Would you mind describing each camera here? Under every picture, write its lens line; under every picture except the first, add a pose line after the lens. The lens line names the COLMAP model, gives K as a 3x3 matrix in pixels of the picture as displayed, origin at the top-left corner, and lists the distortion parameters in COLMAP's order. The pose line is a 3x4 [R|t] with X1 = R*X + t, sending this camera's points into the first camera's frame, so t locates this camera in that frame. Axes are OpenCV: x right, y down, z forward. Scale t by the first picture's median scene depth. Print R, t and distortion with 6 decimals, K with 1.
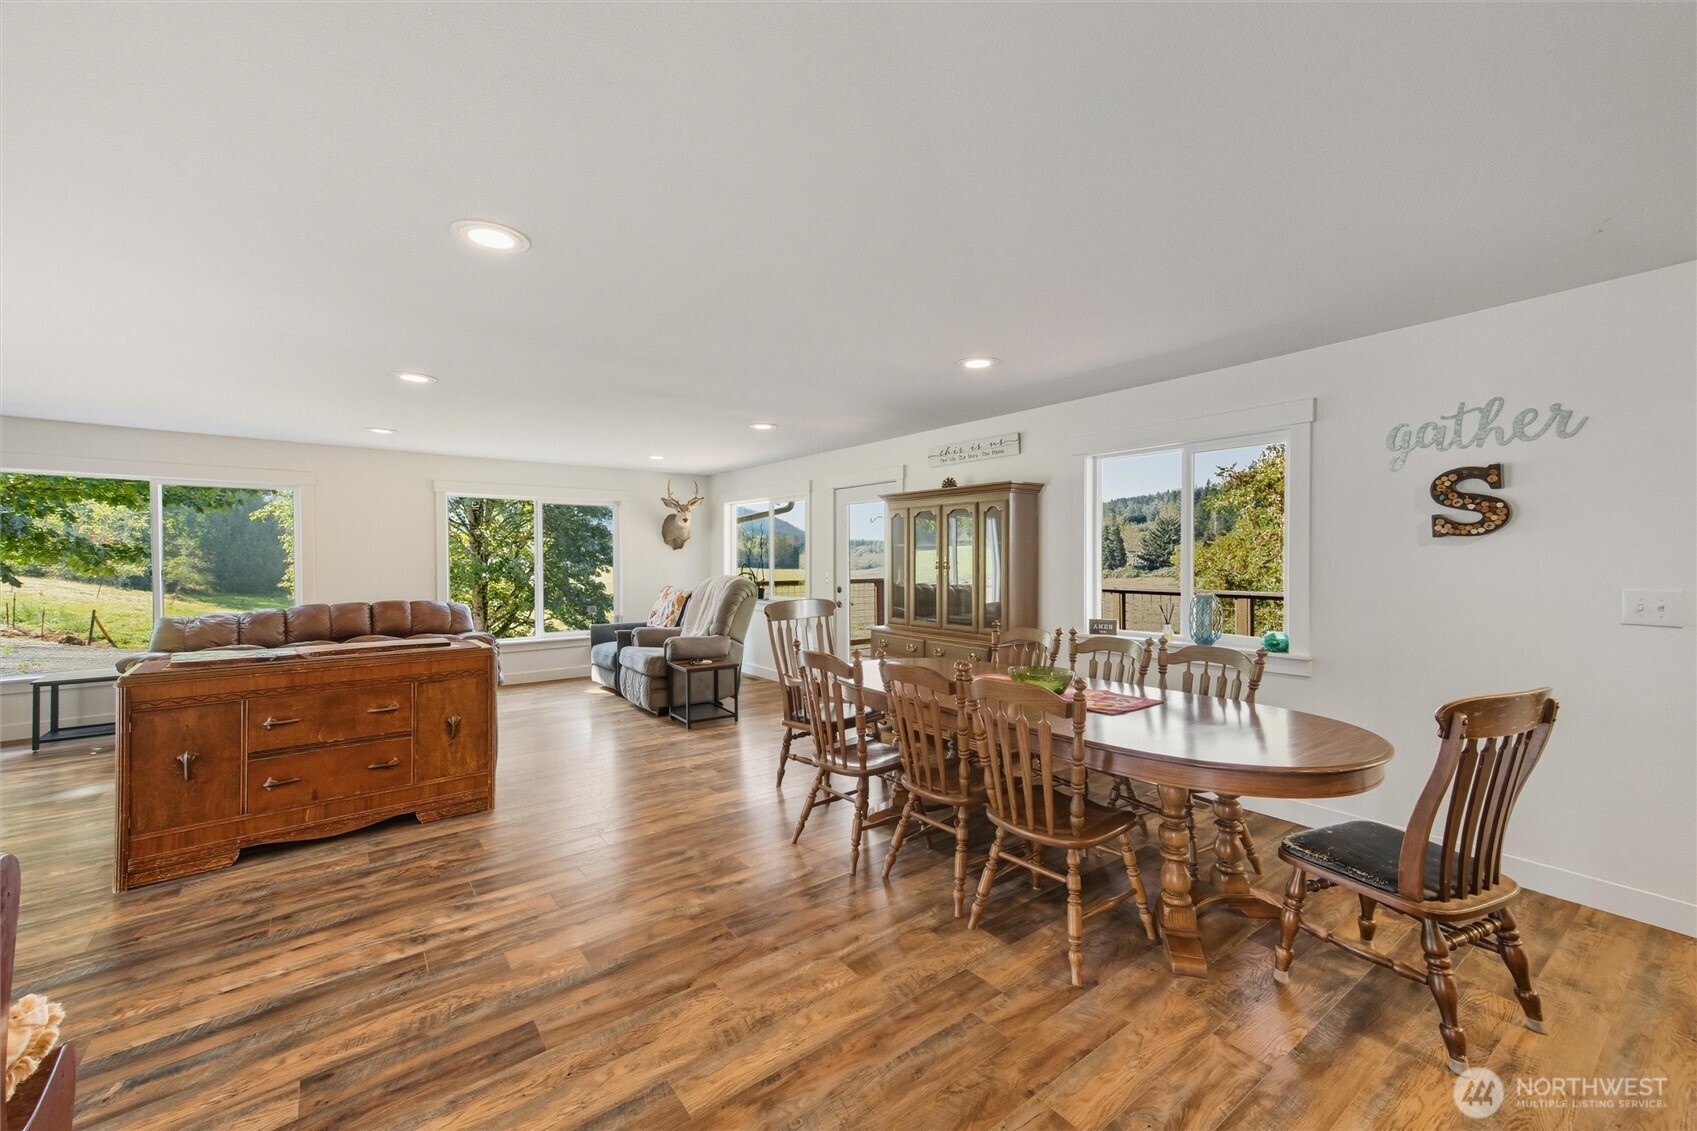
lens RADIAL K [[687.9, 0, 853.1], [0, 687.9, 565.5], [0, 0, 1]] dist [0.045205, 0.000234]
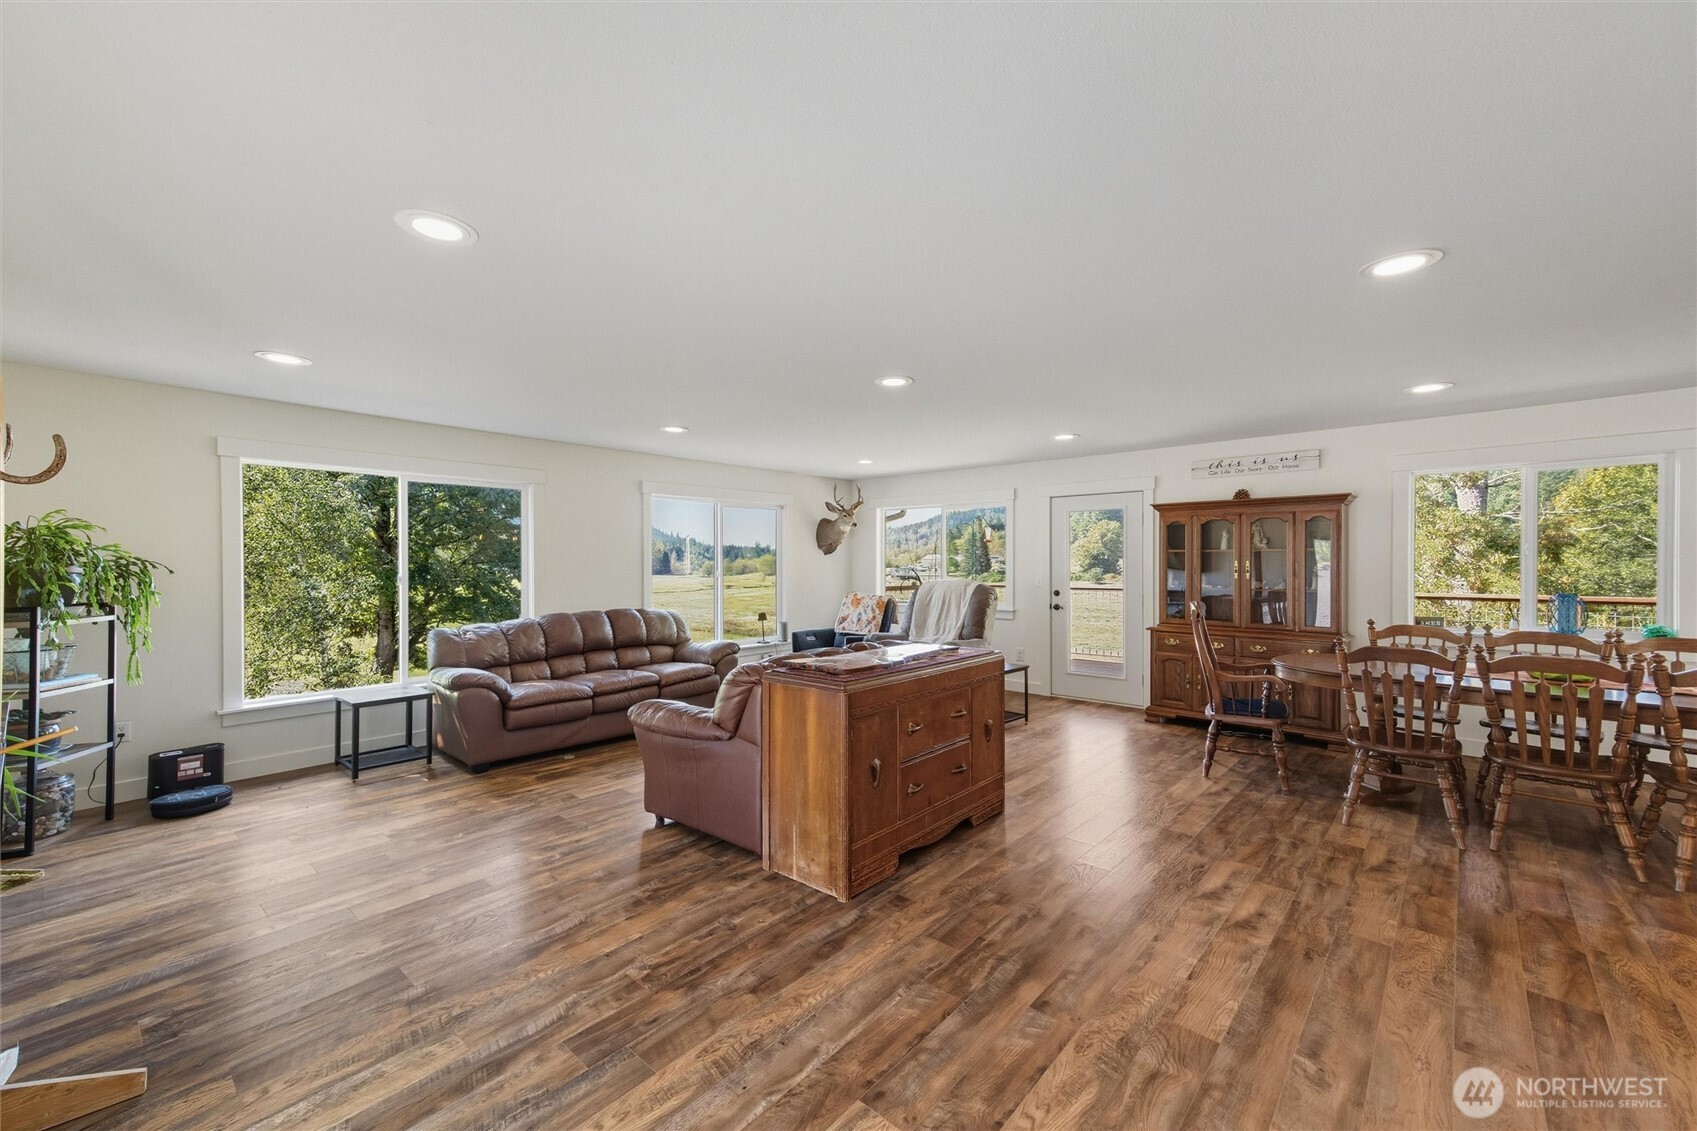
lens RADIAL K [[692.4, 0, 851.1], [0, 692.4, 555.3], [0, 0, 1]] dist [0.044527, 0.000244]
pose [[0.982762, 0.001230, 0.184873, -0.770951], [0.003082, 0.999730, -0.023034, 0.000750], [-0.184852, 0.023207, 0.982492, 0.034350]]
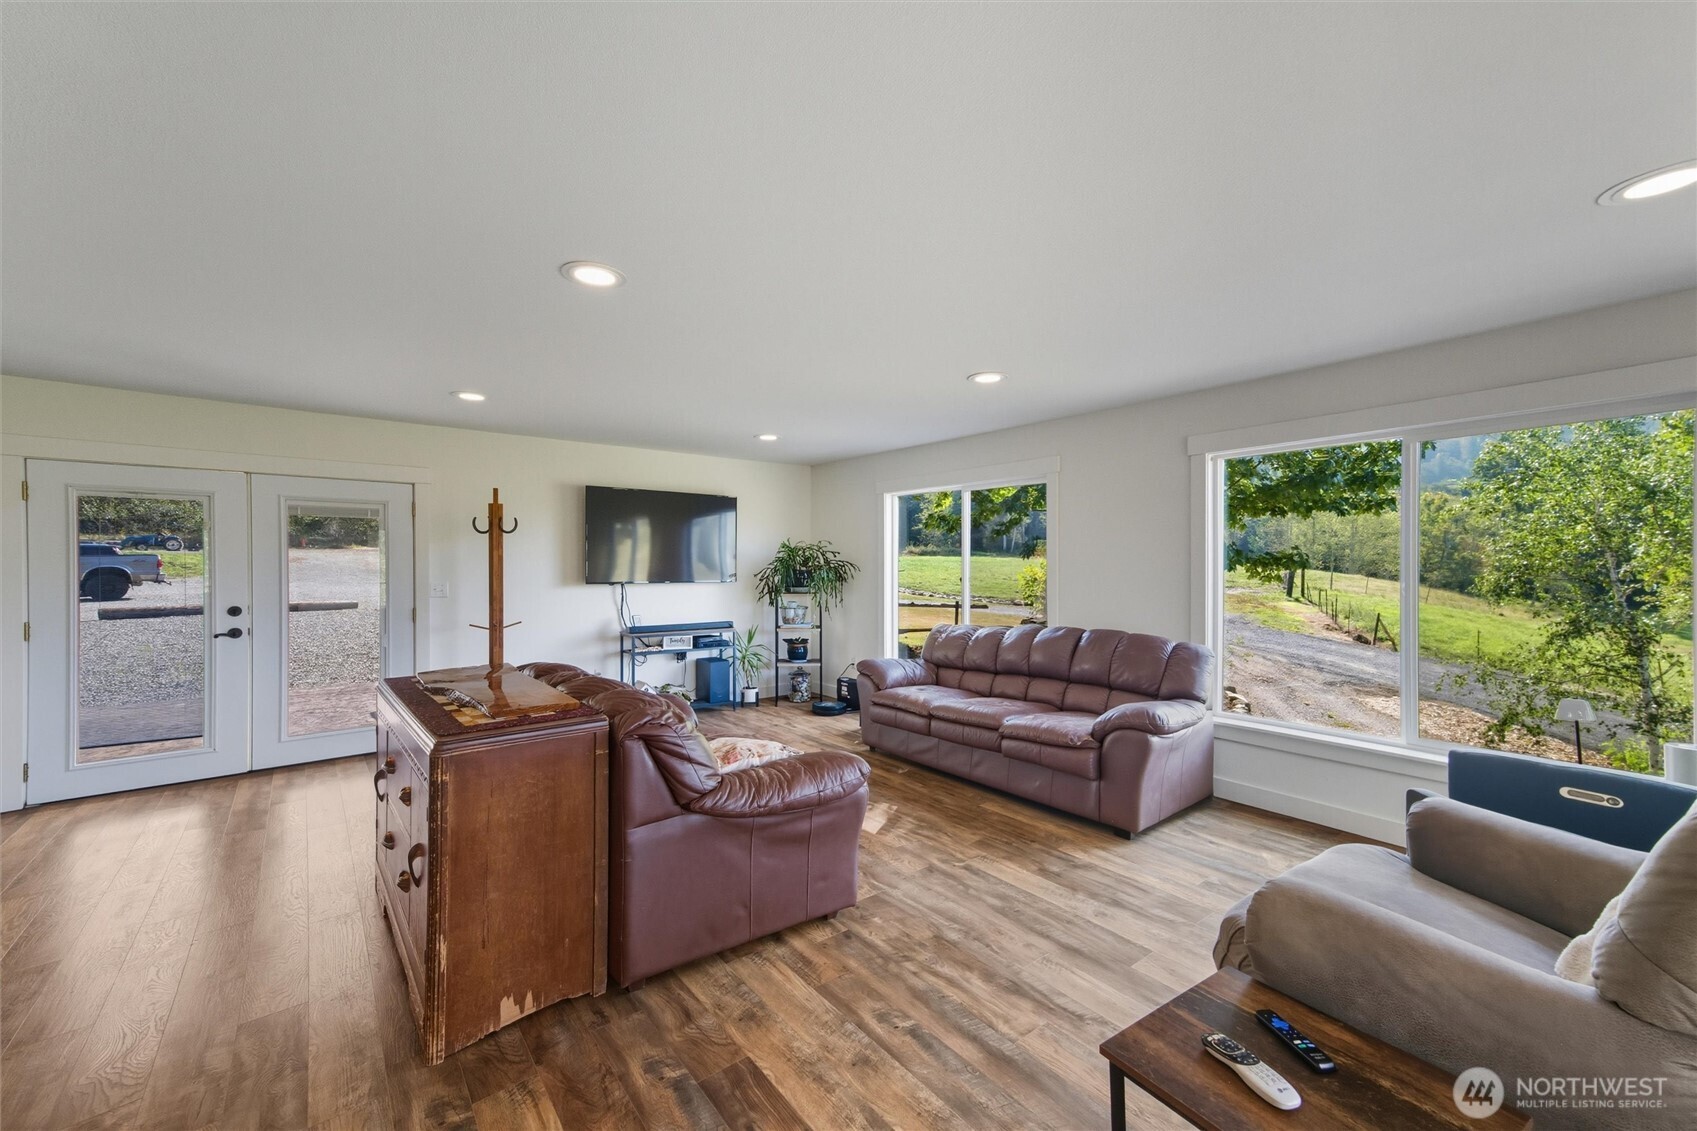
lens RADIAL K [[687.9, 0, 853.1], [0, 687.9, 565.5], [0, 0, 1]] dist [0.045205, 0.000234]
pose [[0.009700, 0.001971, -0.999951, -0.007956], [-0.011697, 0.999930, 0.001858, -0.012353], [0.999885, 0.011678, 0.009722, 1.084771]]
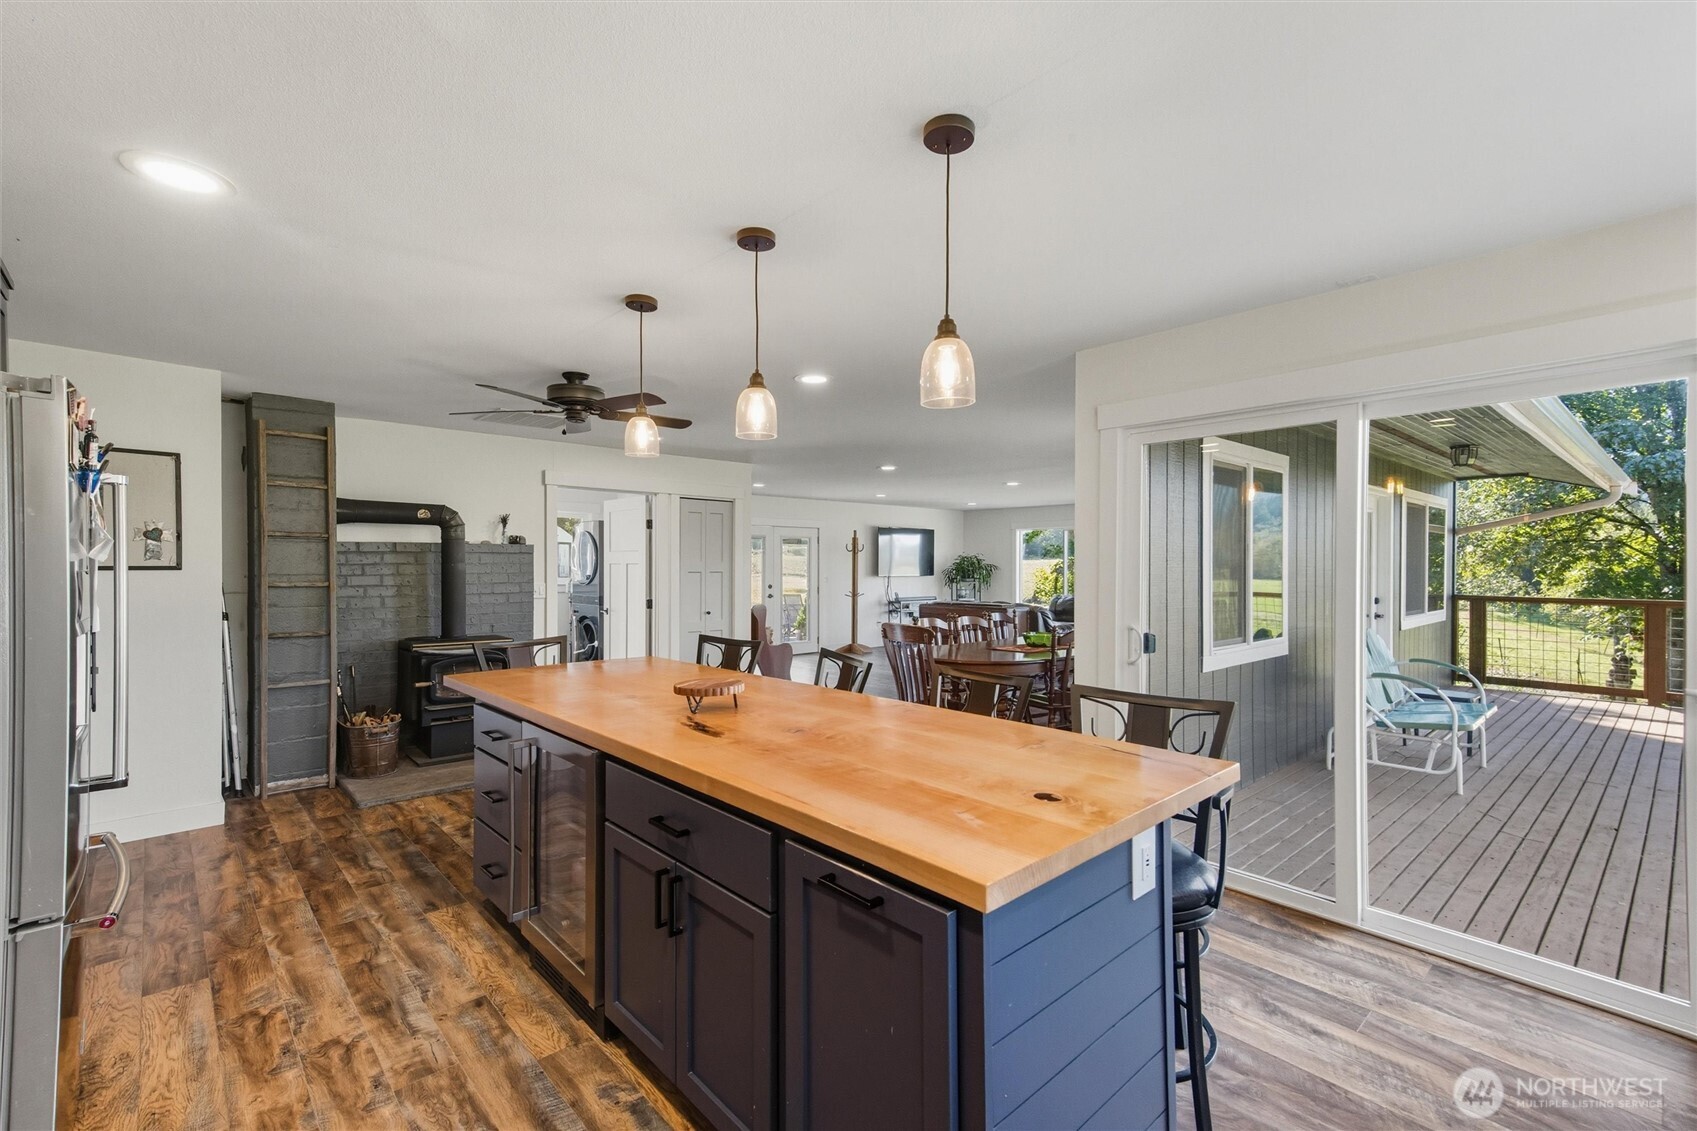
lens RADIAL K [[747.0, 0, 852.9], [0, 747.0, 567.0], [0, 0, 1]] dist [0.036369, 0.000330]
pose [[0.084342, 0.001652, -0.996436, 1.470573], [-0.011620, 0.999932, 0.000675, -0.005618], [0.996369, 0.011522, 0.084355, 0.270363]]
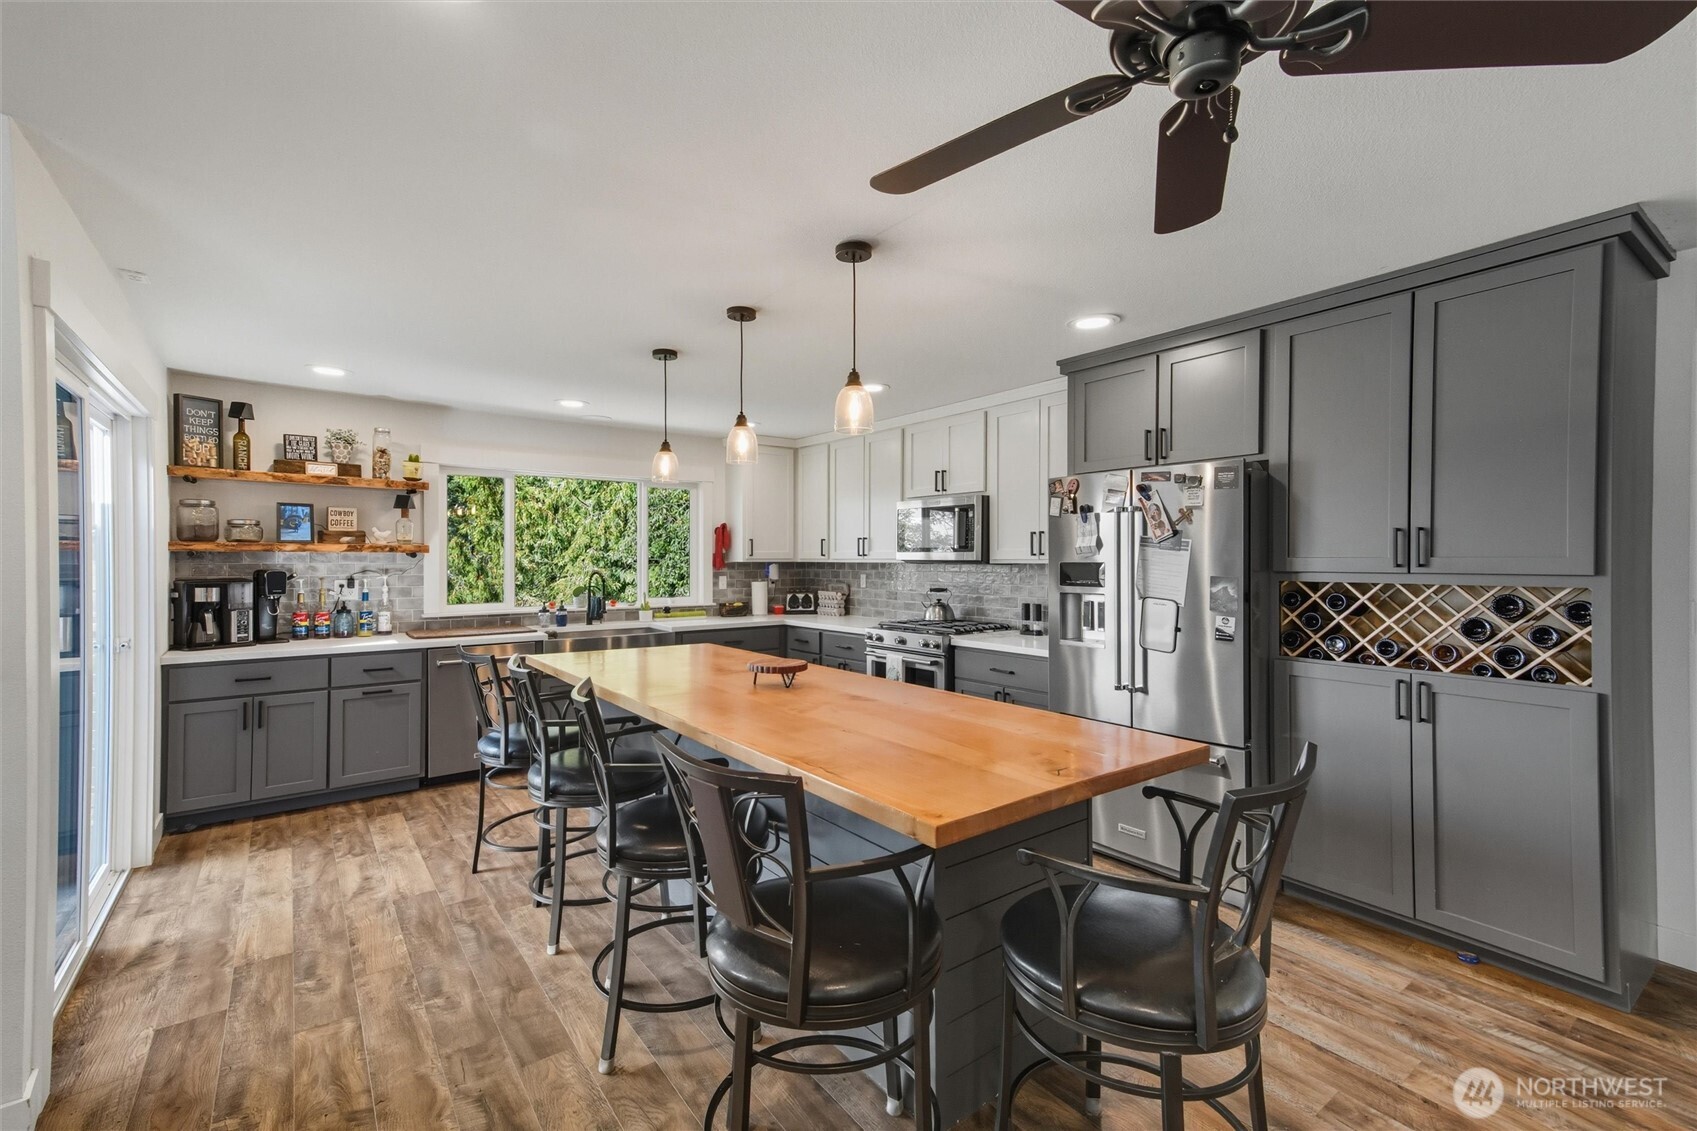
lens RADIAL K [[732.0, 0, 848.5], [0, 732.0, 565.5], [0, 0, 1]] dist [0.034563, 0.000211]
pose [[0.012584, -0.011319, 0.999857, 0.276657], [0.012782, 0.999856, 0.011158, -0.006964], [-0.999839, 0.012640, 0.012727, 0.142449]]
